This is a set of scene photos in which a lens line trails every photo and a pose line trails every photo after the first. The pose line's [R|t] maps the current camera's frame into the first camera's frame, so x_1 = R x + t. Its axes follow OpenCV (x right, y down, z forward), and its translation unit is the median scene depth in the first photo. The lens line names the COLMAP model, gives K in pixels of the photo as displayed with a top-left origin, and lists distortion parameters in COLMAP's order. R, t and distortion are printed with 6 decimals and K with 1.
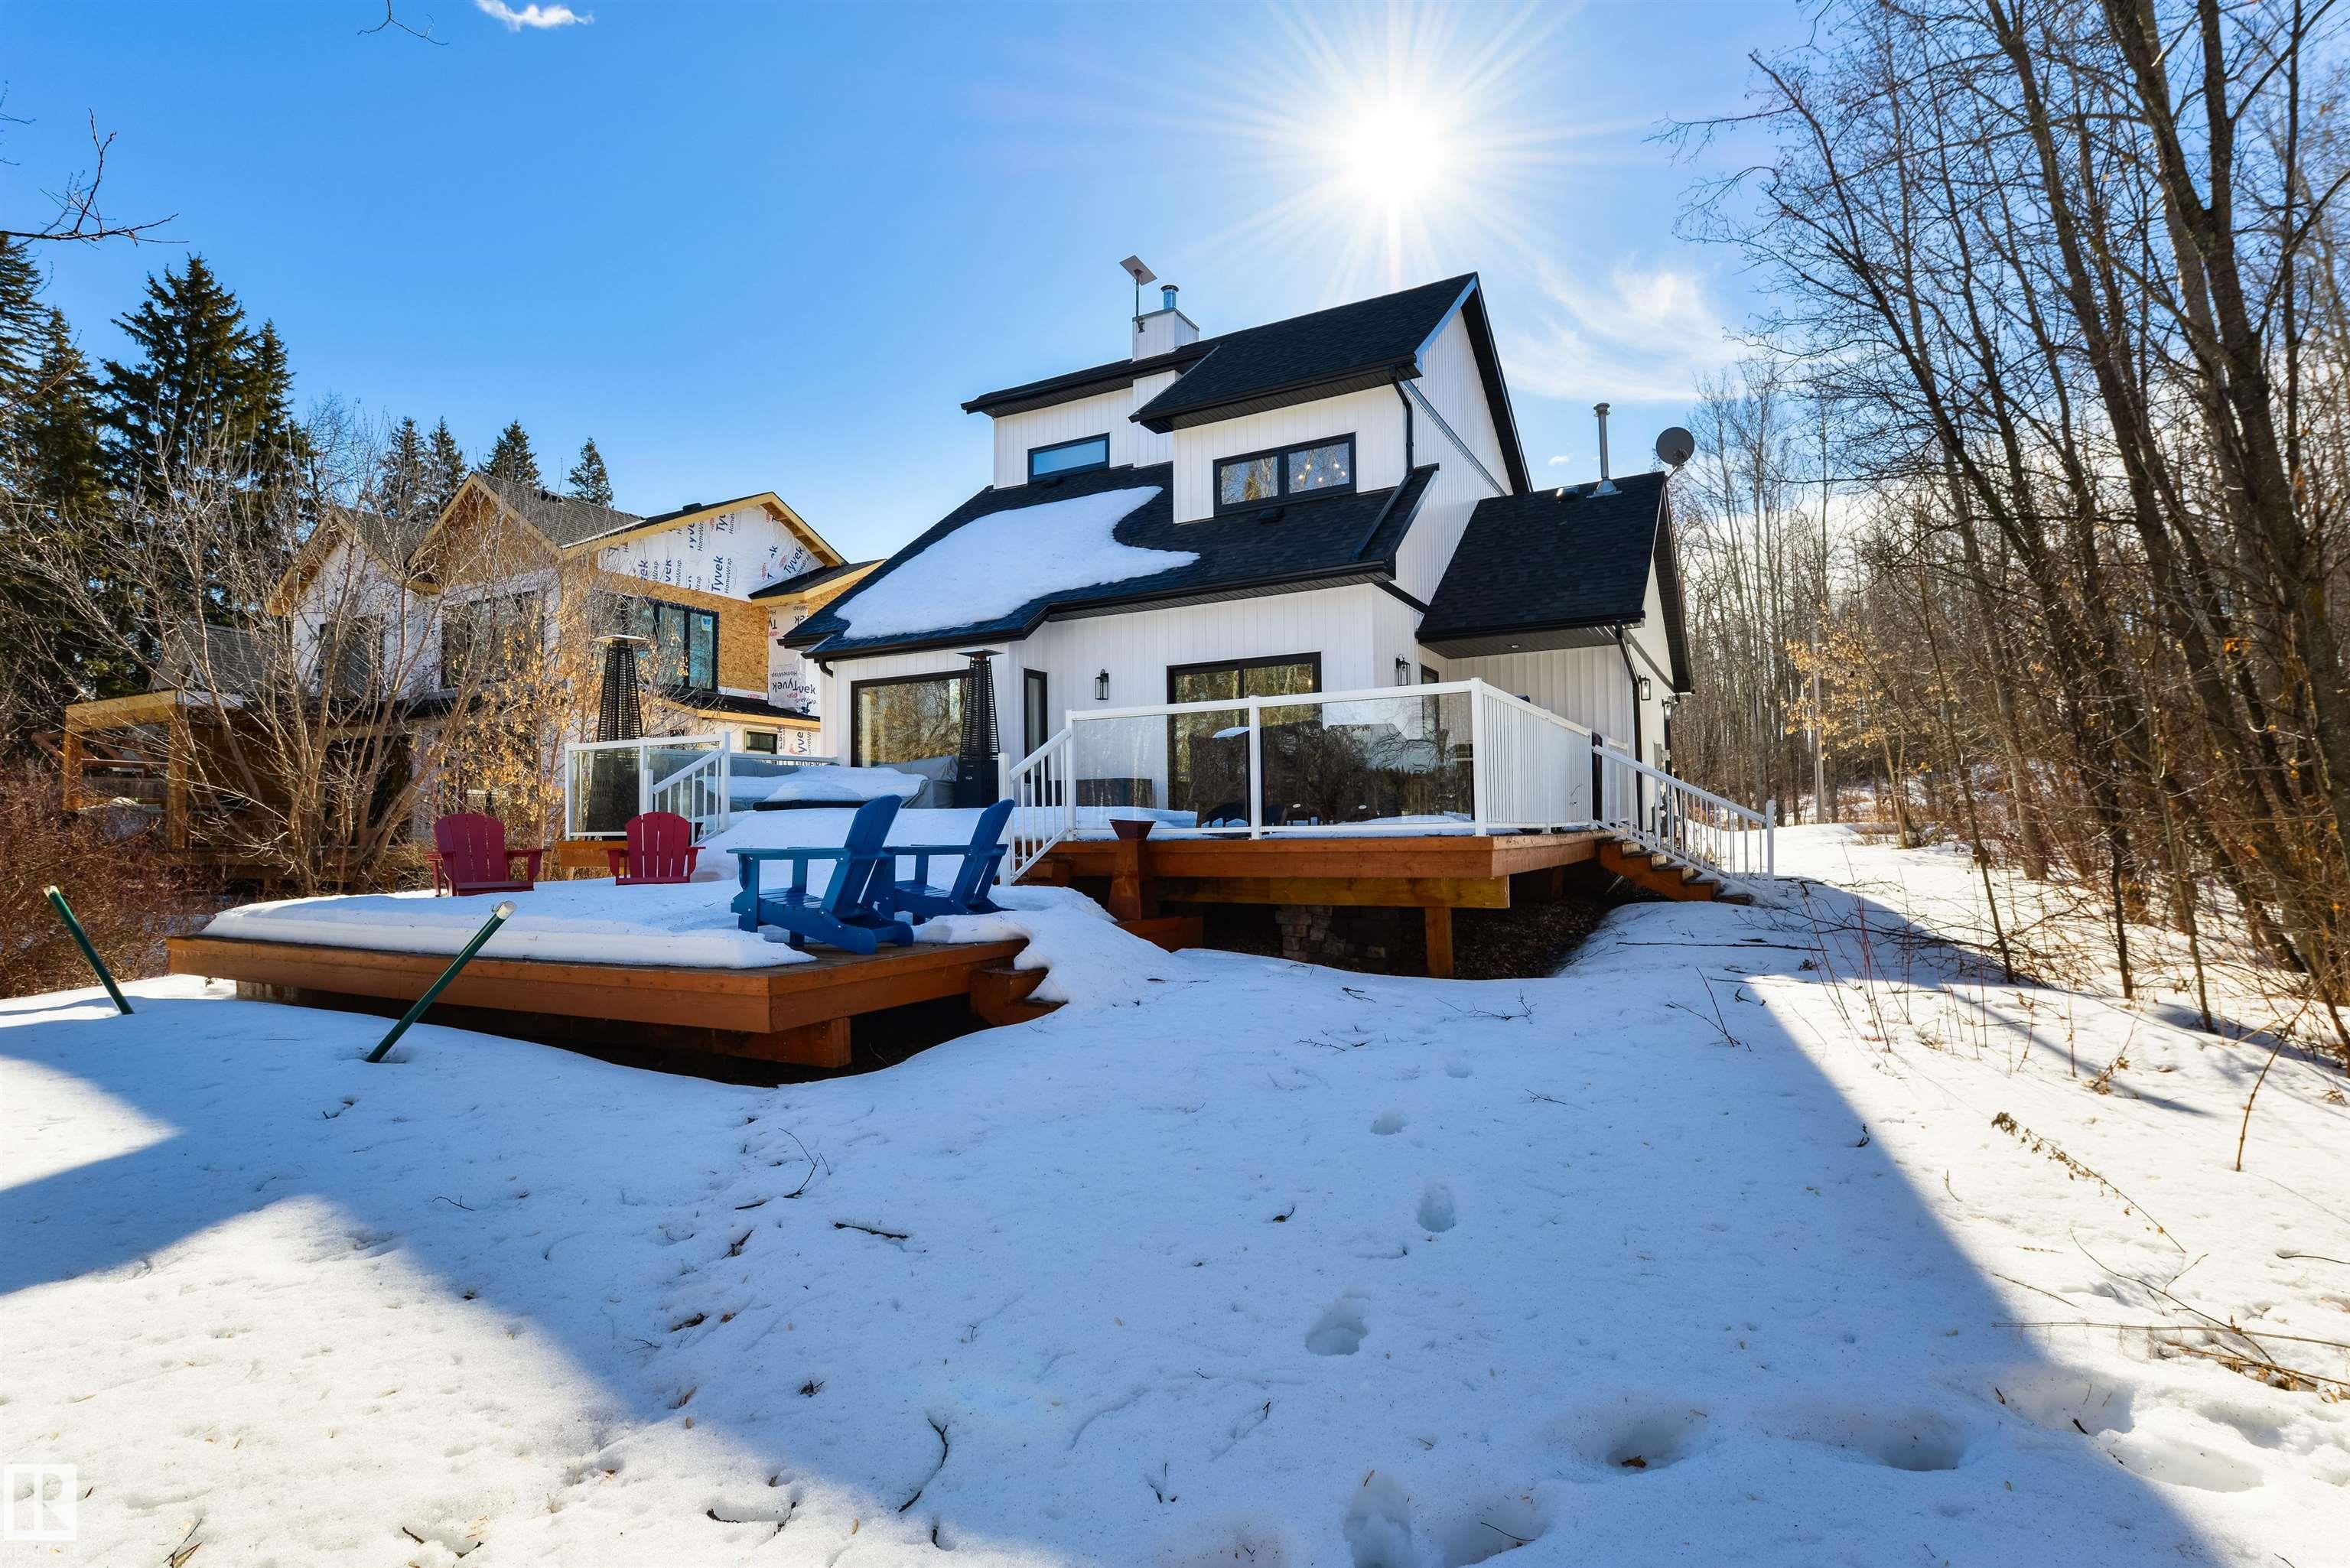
lens RADIAL K [[1116.7, 0, 1174.3], [0, 1116.7, 783.4], [0, 0, 1]] dist [0.001167, -0.000003]
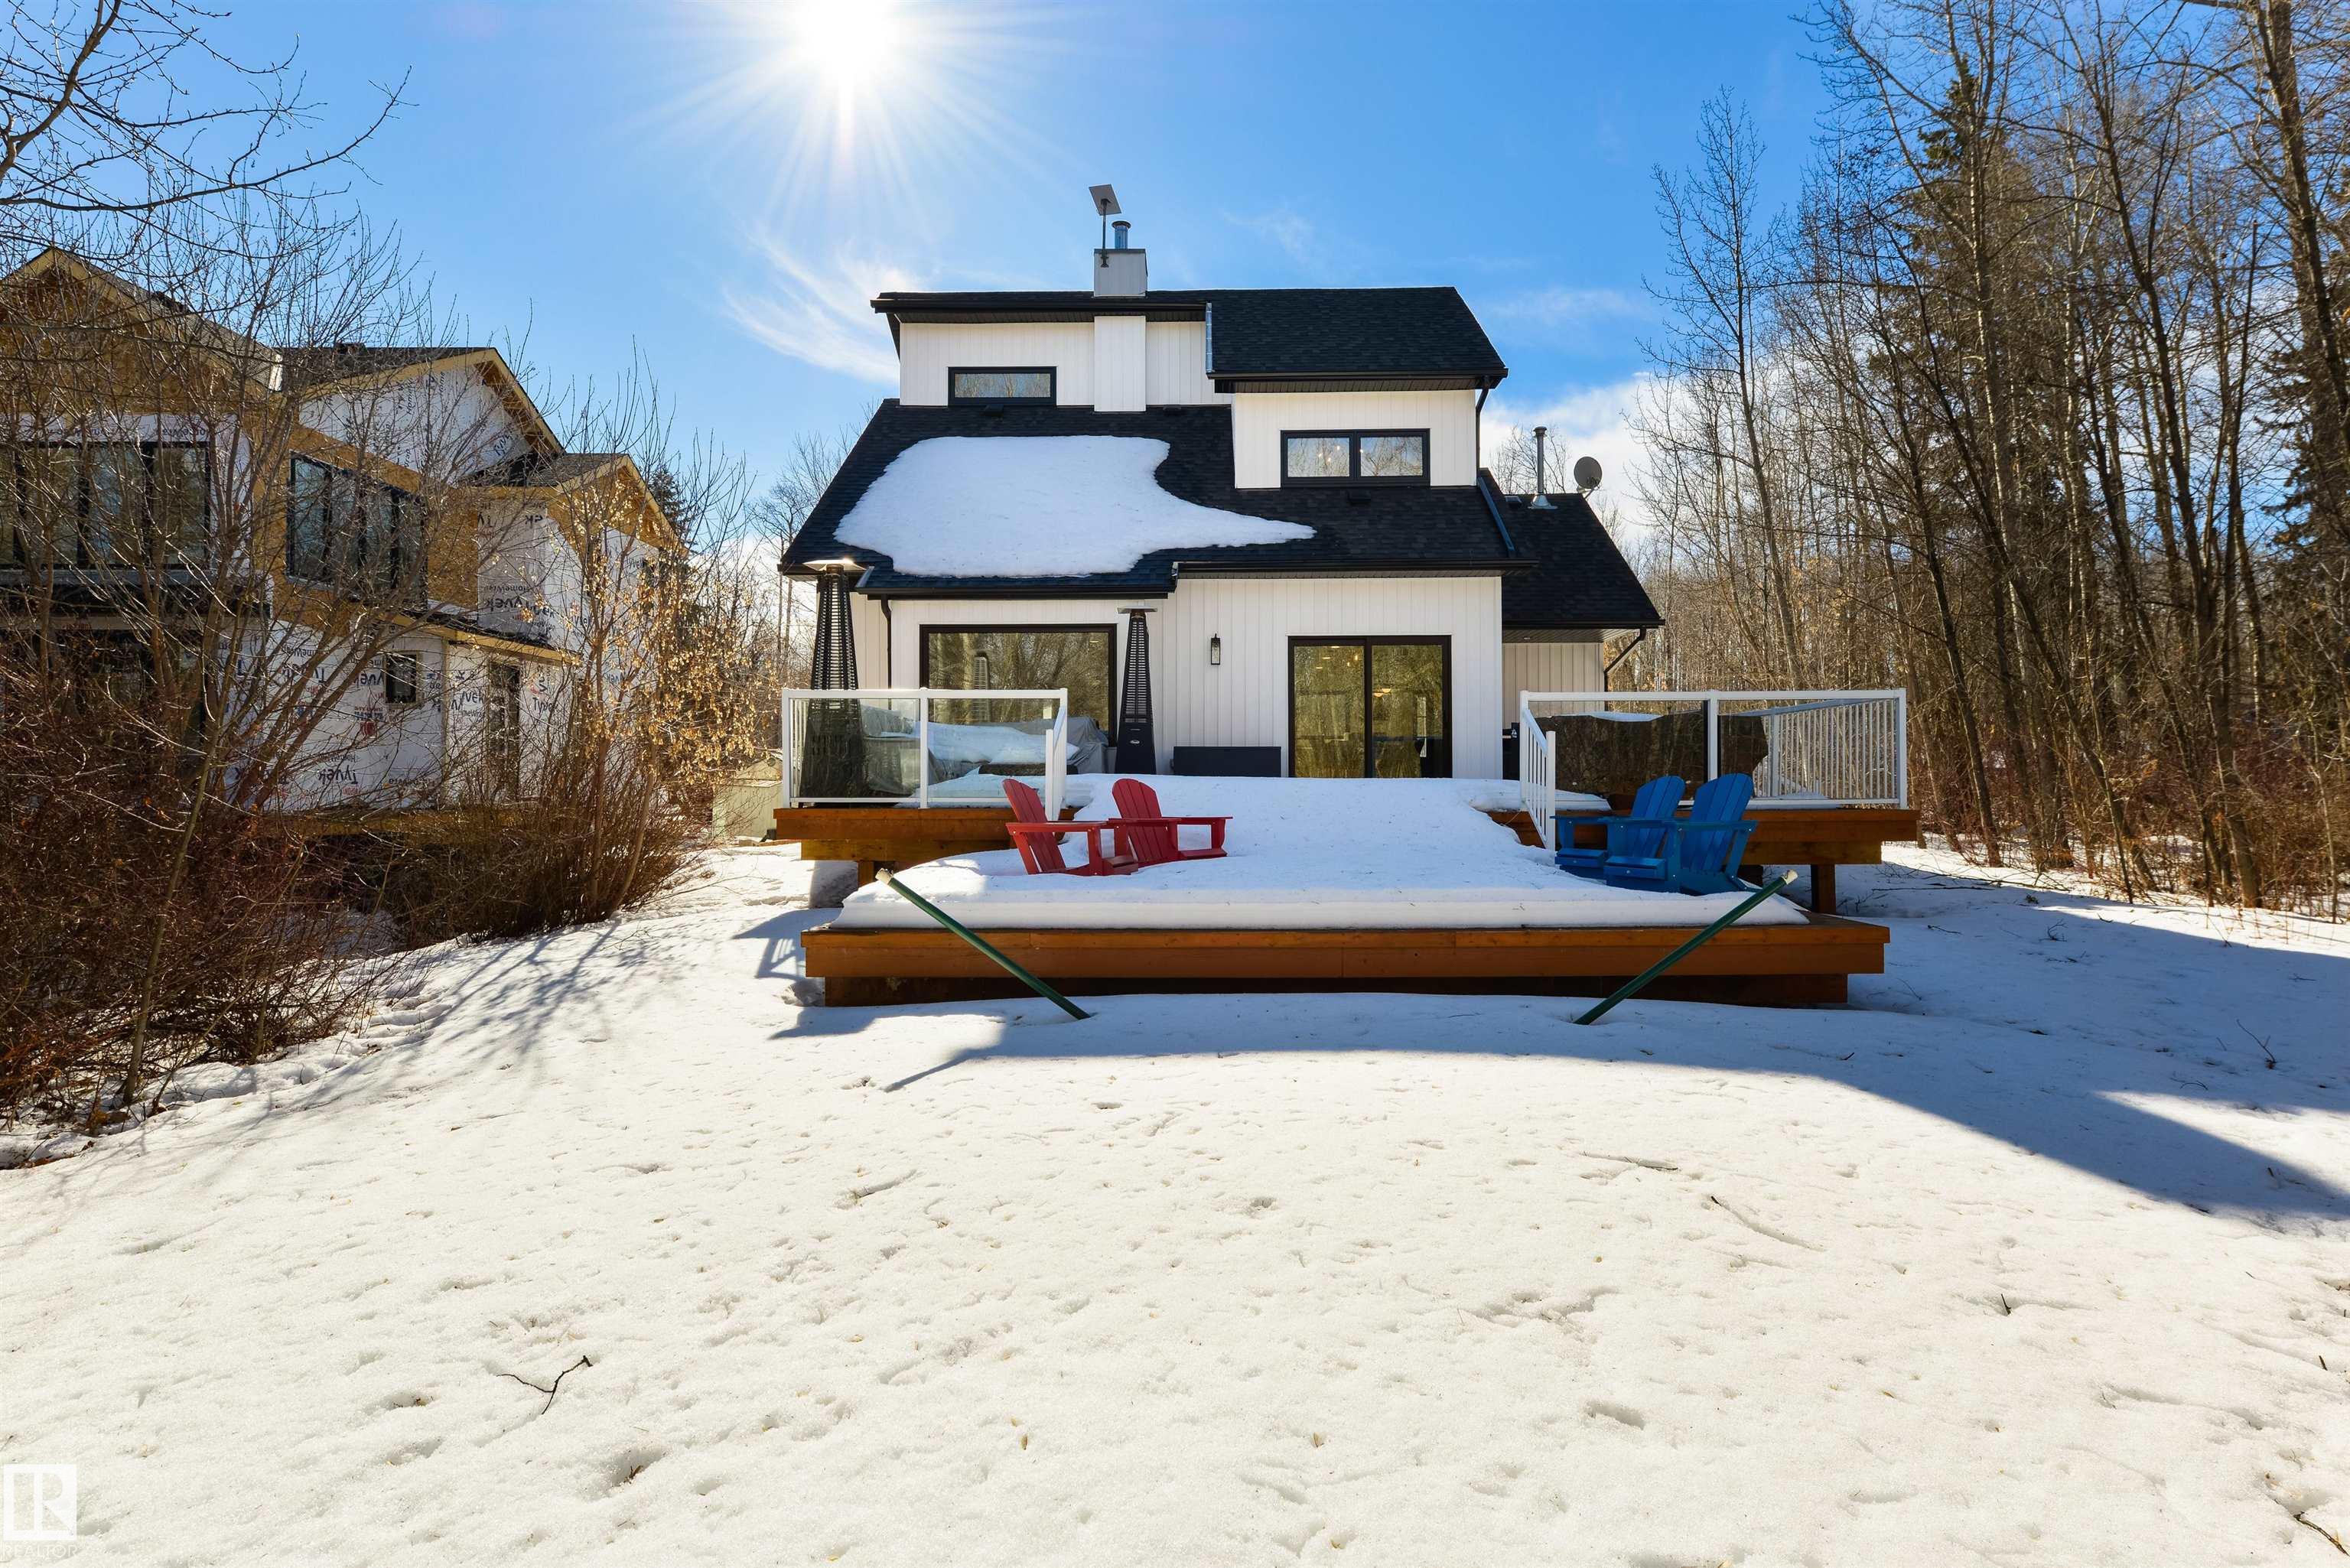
lens RADIAL K [[1196.4, 0, 1174.1], [0, 1196.4, 786.1], [0, 0, 1]] dist [-0.004187, -0.000294]
pose [[0.884596, 0.008243, 0.466285, -0.545304], [-0.027122, 0.999061, 0.033793, -0.002355], [-0.465569, -0.042540, 0.883989, 0.076237]]
